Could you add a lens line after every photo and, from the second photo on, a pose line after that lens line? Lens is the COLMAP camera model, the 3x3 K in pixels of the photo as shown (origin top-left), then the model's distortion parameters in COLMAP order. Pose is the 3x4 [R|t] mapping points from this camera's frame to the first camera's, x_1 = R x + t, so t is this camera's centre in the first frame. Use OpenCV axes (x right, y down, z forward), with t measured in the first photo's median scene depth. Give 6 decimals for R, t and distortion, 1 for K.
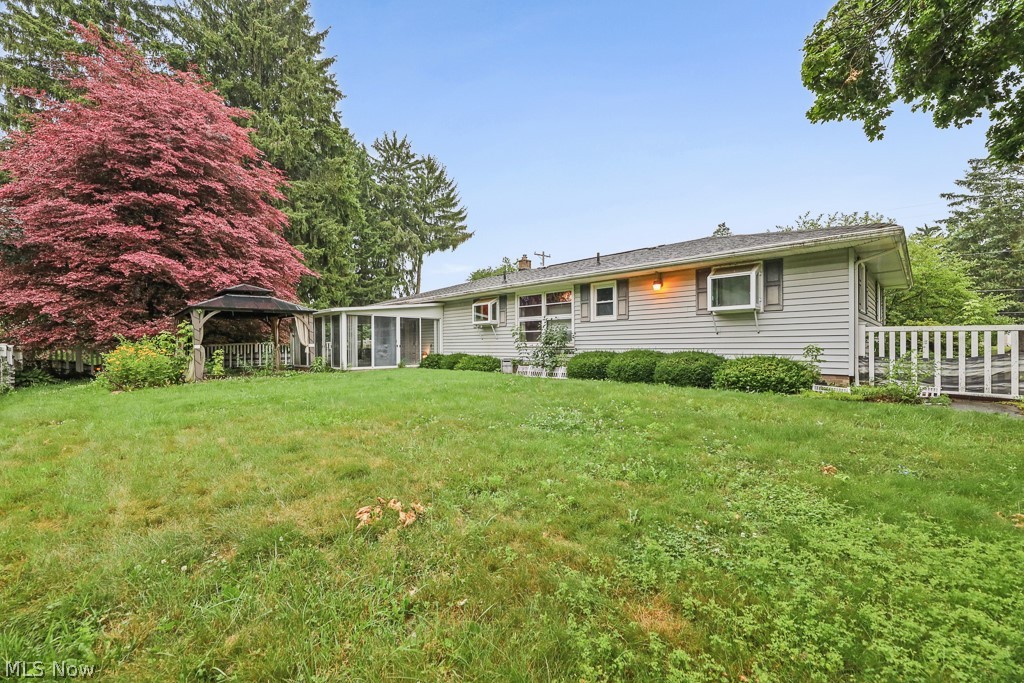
lens RADIAL K [[420.8, 0, 508.4], [0, 420.8, 348.0], [0, 0, 1]] dist [-0.001606, -0.000112]
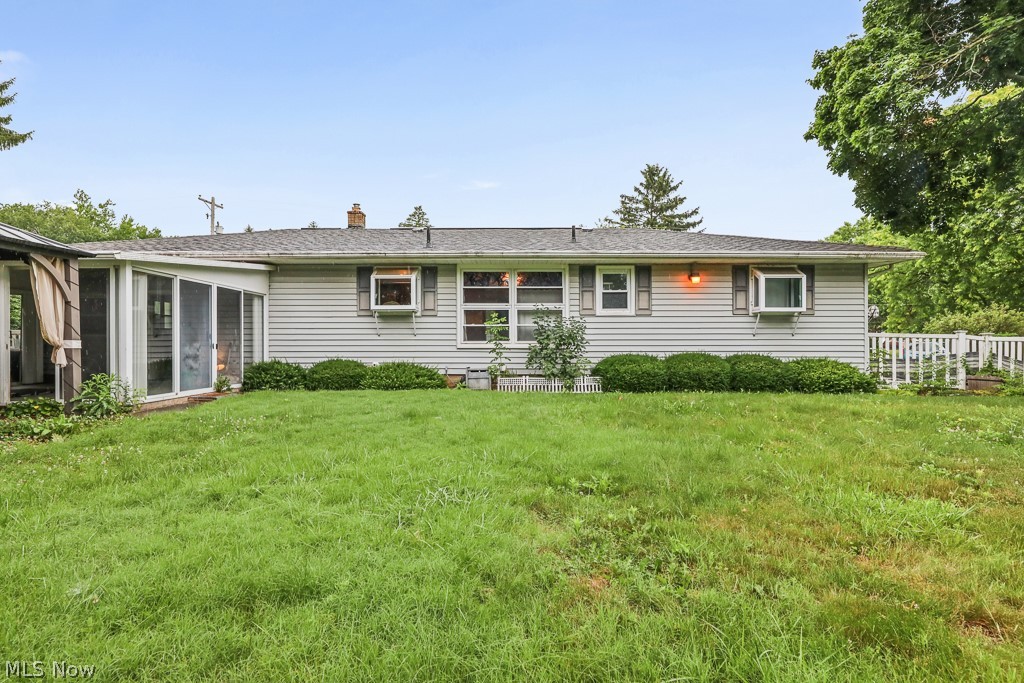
lens RADIAL K [[521.3, 0, 511.3], [0, 521.3, 345.1], [0, 0, 1]] dist [0.003278, 0.000464]
pose [[0.709060, 0.005276, 0.705128, -0.516828], [-0.001473, 0.999981, -0.006001, -0.003500], [-0.705147, 0.003217, 0.709054, 0.397249]]
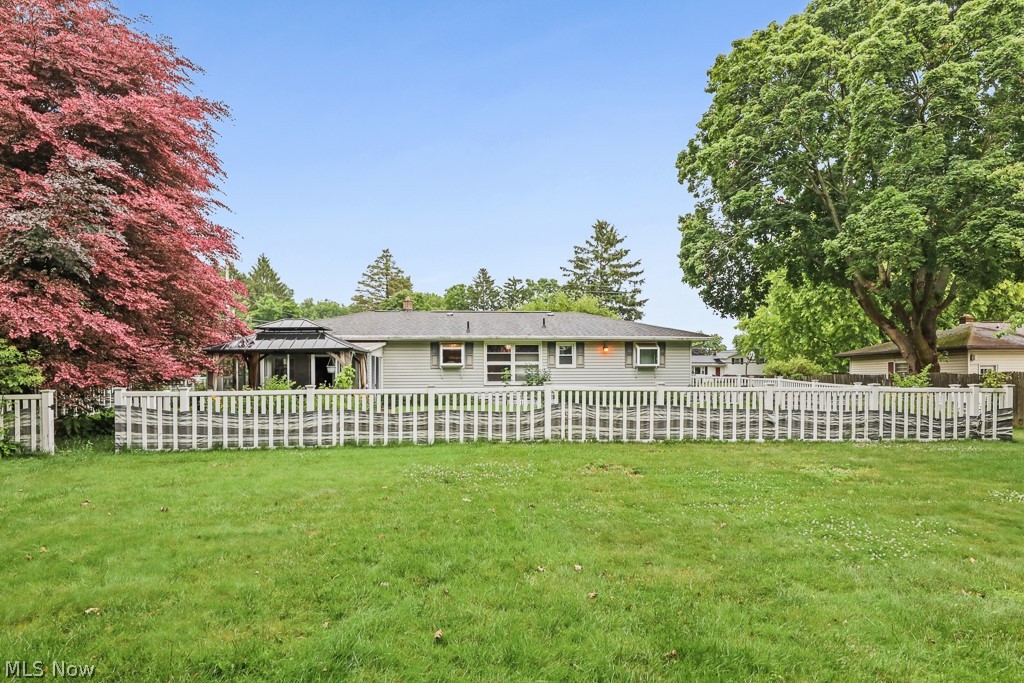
lens RADIAL K [[584.3, 0, 512.6], [0, 584.3, 379.7], [0, 0, 1]] dist [0.000044, -0.000007]
pose [[0.638295, -0.000515, 0.769791, -1.316579], [0.003976, 0.999989, -0.002627, -0.015682], [-0.769781, 0.004737, 0.638290, -0.161423]]
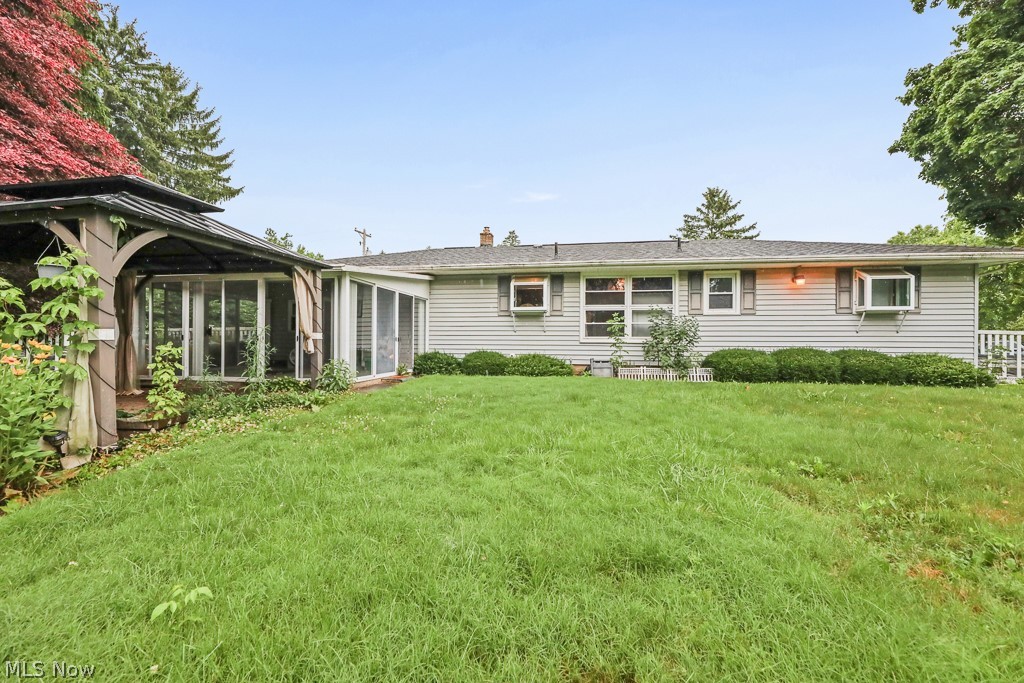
lens RADIAL K [[420.7, 0, 512.0], [0, 420.7, 341.5], [0, 0, 1]] dist [-0.000481, -0.002986]
pose [[0.810563, 0.011196, 0.585545, -0.567052], [-0.008213, 0.999936, -0.007751, 0.001975], [-0.585594, 0.001474, 0.810603, 0.475780]]
